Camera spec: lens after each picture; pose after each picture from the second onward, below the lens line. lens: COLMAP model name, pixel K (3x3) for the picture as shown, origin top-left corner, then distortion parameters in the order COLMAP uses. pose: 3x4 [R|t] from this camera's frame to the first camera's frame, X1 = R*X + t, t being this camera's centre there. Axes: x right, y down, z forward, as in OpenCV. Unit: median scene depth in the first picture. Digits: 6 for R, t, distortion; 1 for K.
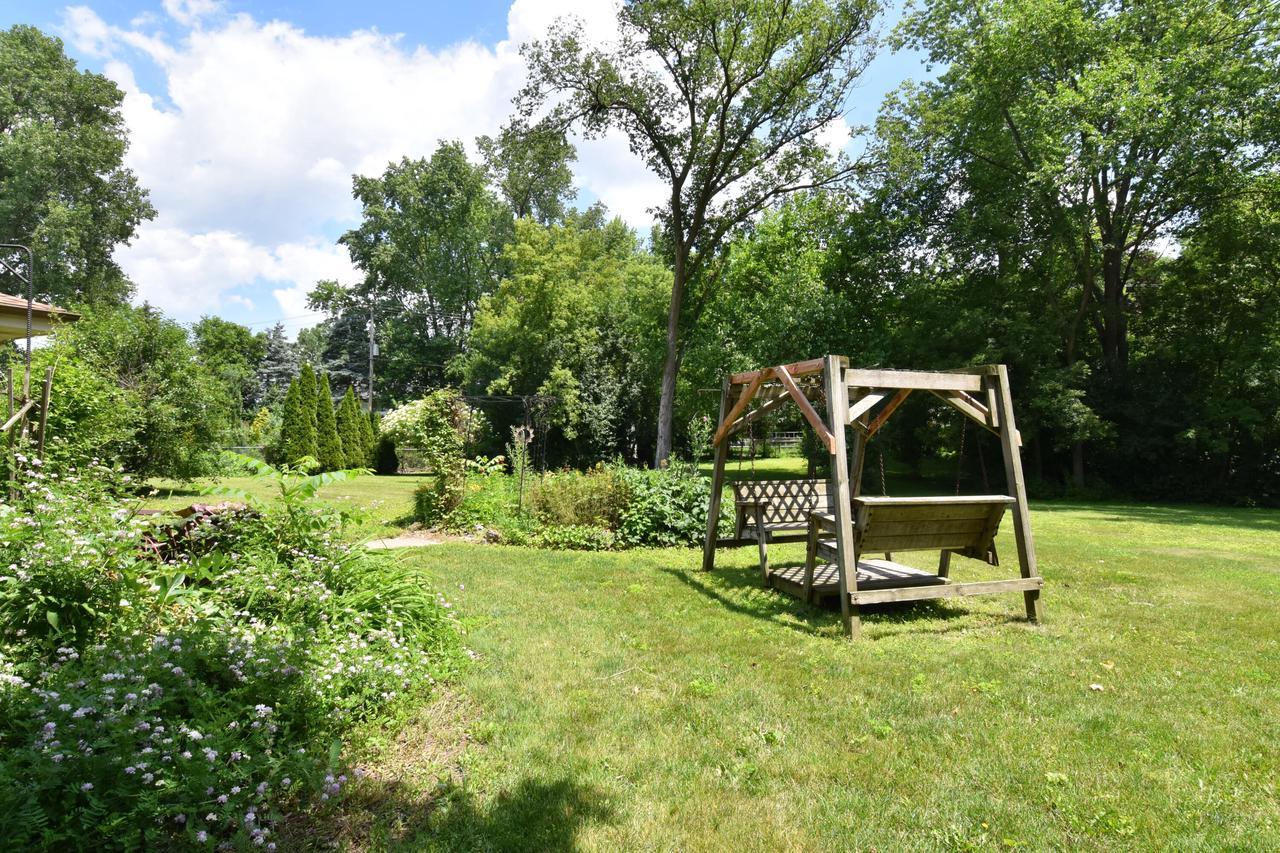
lens RADIAL K [[668.9, 0, 646.4], [0, 668.9, 420.1], [0, 0, 1]] dist [0.059122, -0.057457]
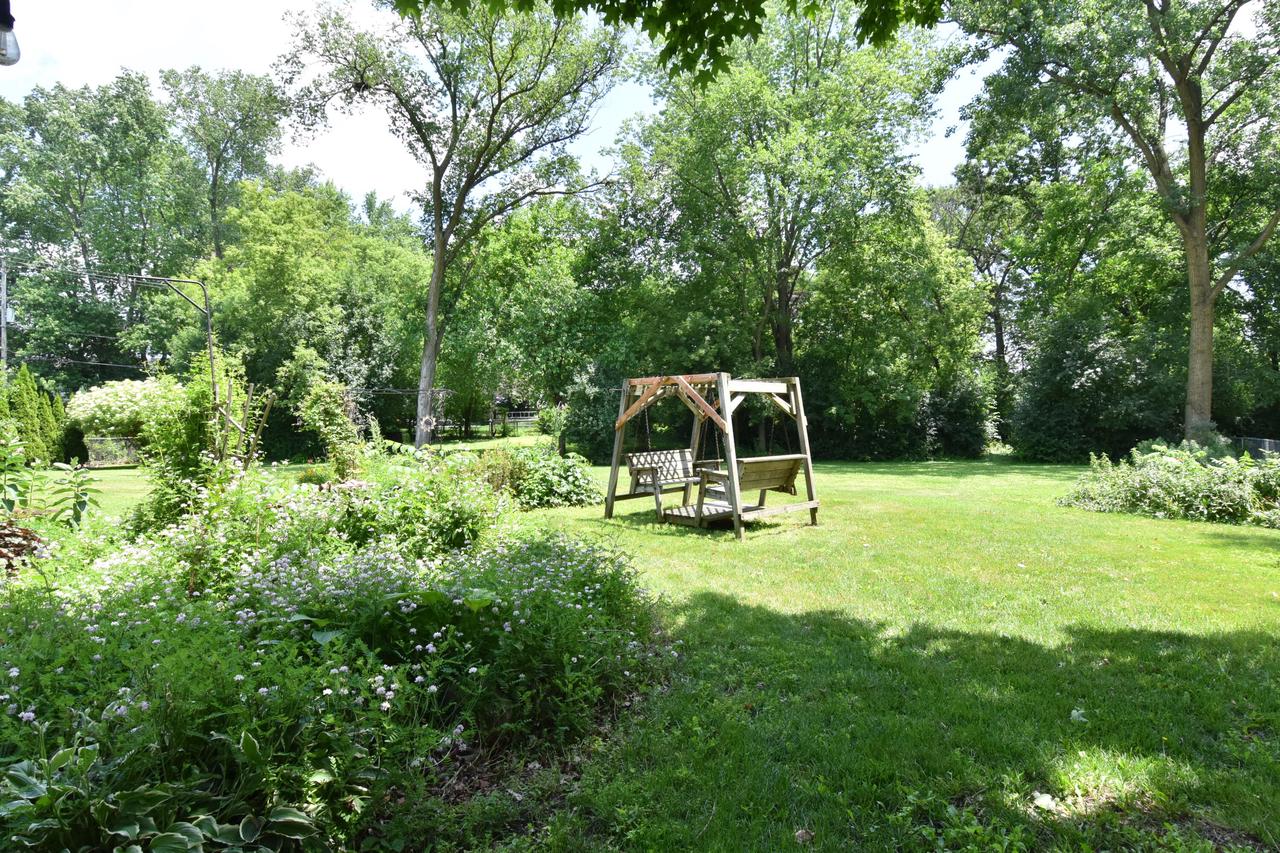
lens RADIAL K [[668.9, 0, 646.4], [0, 668.9, 420.1], [0, 0, 1]] dist [0.059122, -0.057457]
pose [[0.905700, -0.017866, 0.423543, -0.110765], [0.004018, 0.999428, 0.033568, -0.006898], [-0.423901, -0.028701, 0.905254, -0.075651]]
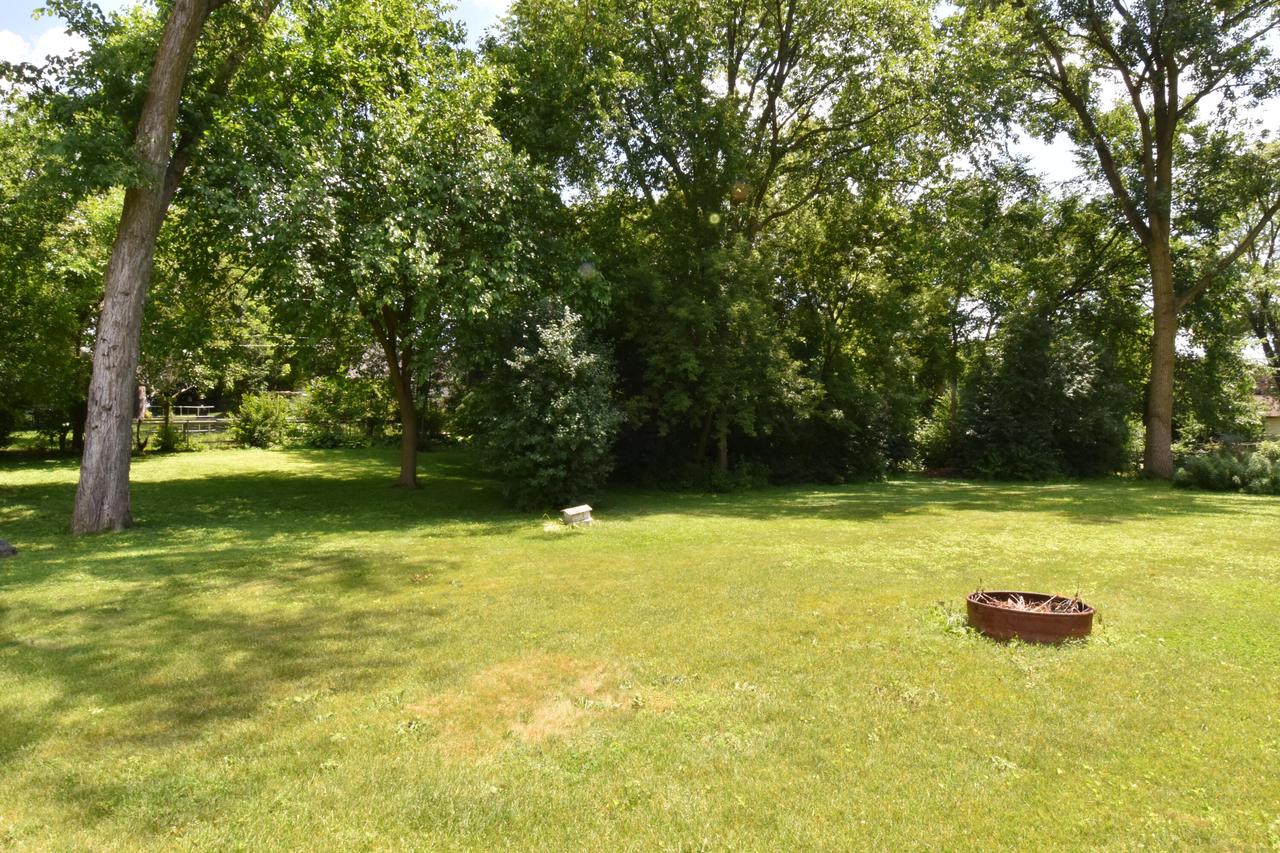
lens RADIAL K [[668.9, 0, 646.4], [0, 668.9, 420.1], [0, 0, 1]] dist [0.059122, -0.057457]
pose [[0.529925, 0.004318, 0.848034, -0.148185], [-0.028993, 0.999495, 0.013028, 0.019446], [-0.847549, -0.031491, 0.529782, 0.606742]]
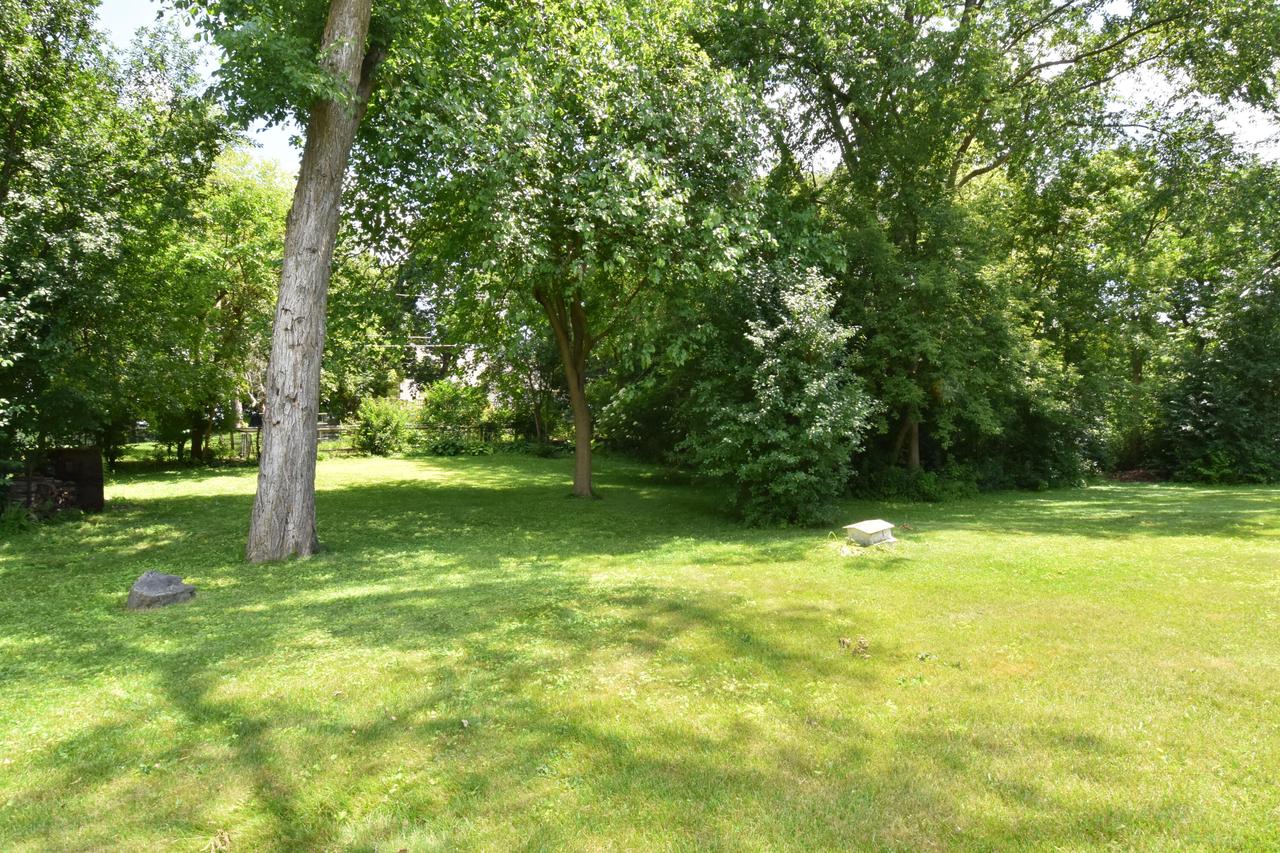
lens RADIAL K [[668.9, 0, 646.4], [0, 668.9, 420.1], [0, 0, 1]] dist [0.059122, -0.057457]
pose [[0.592450, 0.005662, 0.805587, -0.129371], [-0.012224, 0.999923, 0.001962, 0.034859], [-0.805515, -0.011010, 0.592474, 0.782171]]
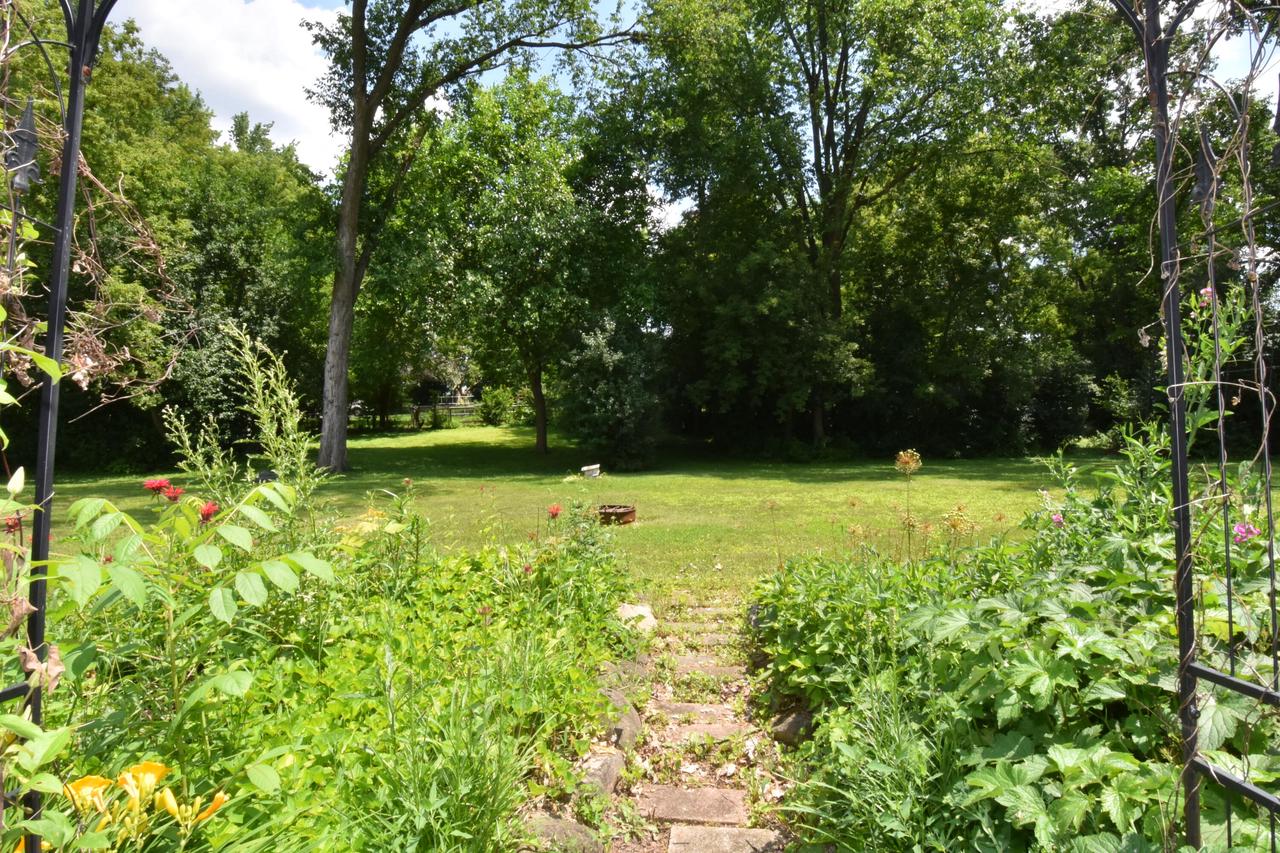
lens RADIAL K [[668.9, 0, 646.4], [0, 668.9, 420.1], [0, 0, 1]] dist [0.059122, -0.057457]
pose [[0.833031, -0.028083, 0.552512, -0.091115], [0.001280, 0.998806, 0.048836, 0.012444], [-0.553224, -0.039975, 0.832073, 0.329843]]
